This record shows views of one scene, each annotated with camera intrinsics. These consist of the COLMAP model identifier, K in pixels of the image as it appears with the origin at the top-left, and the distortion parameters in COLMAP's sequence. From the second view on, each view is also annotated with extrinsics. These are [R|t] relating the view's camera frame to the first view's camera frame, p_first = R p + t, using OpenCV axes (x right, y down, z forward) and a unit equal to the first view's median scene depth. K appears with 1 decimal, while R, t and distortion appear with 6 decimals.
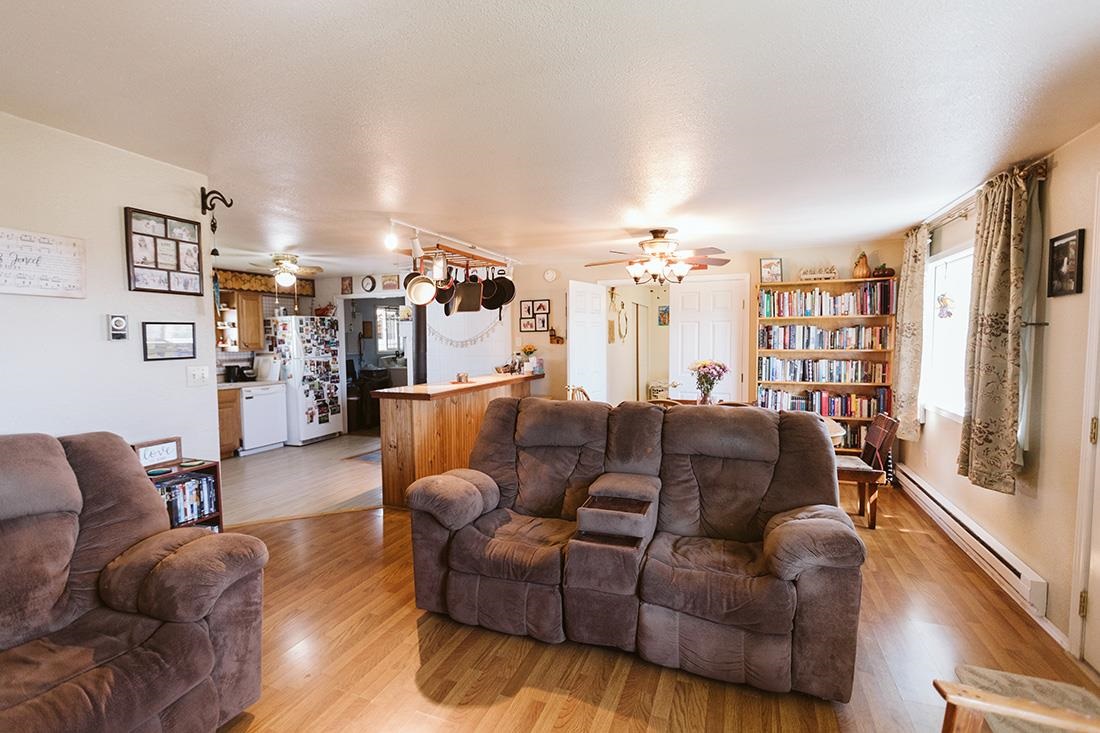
lens RADIAL K [[493.7, 0, 554.1], [0, 493.7, 368.5], [0, 0, 1]] dist [0.001563, 0.001278]
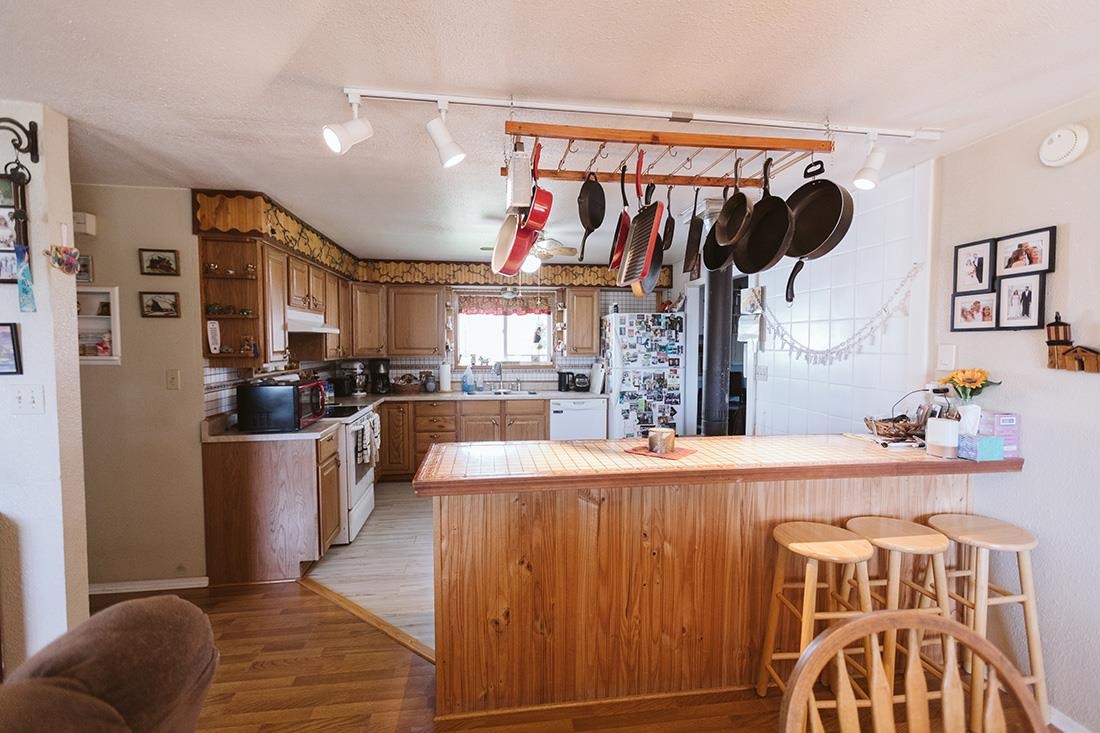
lens RADIAL K [[493.7, 0, 548.0], [0, 493.7, 368.0], [0, 0, 1]] dist [0.001563, 0.001278]
pose [[0.492017, 0.056209, -0.868769, 0.105623], [-0.059178, 0.997765, 0.031041, -0.040798], [0.868572, 0.036139, 0.494244, 0.559692]]
